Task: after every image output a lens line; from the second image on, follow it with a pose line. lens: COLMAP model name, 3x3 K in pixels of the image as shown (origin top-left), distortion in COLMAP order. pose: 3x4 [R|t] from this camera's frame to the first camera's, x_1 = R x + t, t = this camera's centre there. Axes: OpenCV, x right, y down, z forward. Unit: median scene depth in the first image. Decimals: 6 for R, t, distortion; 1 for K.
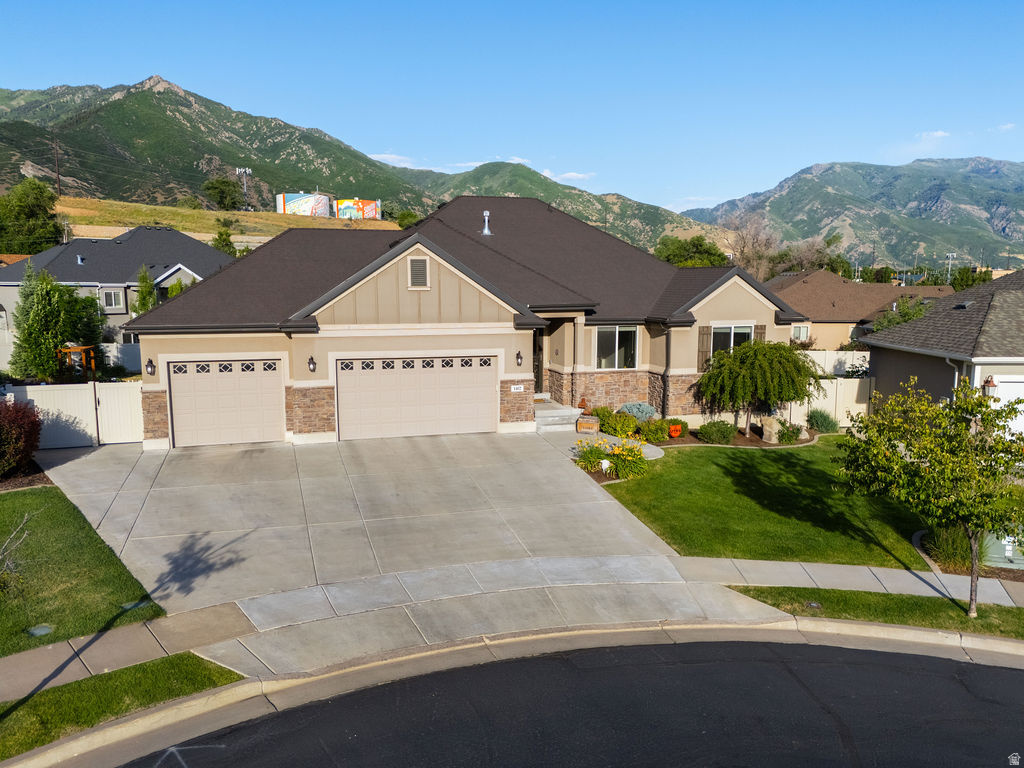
lens RADIAL K [[749.2, 0, 511.1], [0, 749.2, 417.9], [0, 0, 1]] dist [0.067899, -0.062190]
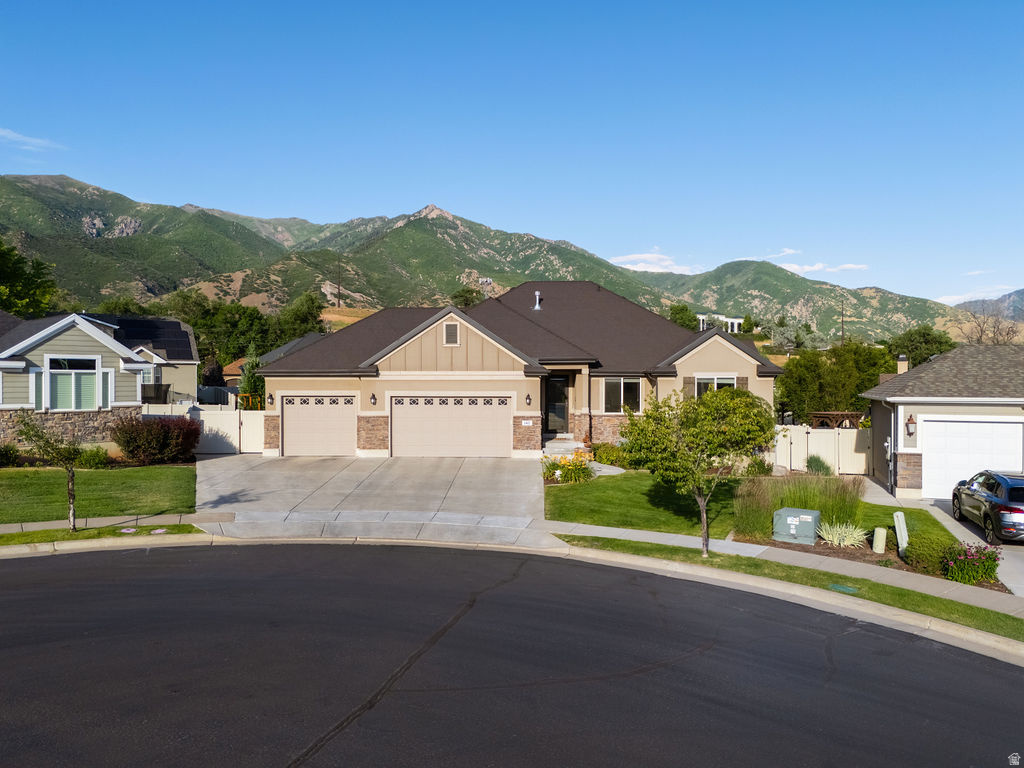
lens RADIAL K [[749.2, 0, 511.1], [0, 749.2, 417.9], [0, 0, 1]] dist [0.067899, -0.062190]
pose [[0.952961, 0.016681, -0.302635, 0.390664], [-0.055289, 0.991299, -0.119458, 0.112280], [0.298009, 0.130571, 0.945591, -0.225603]]
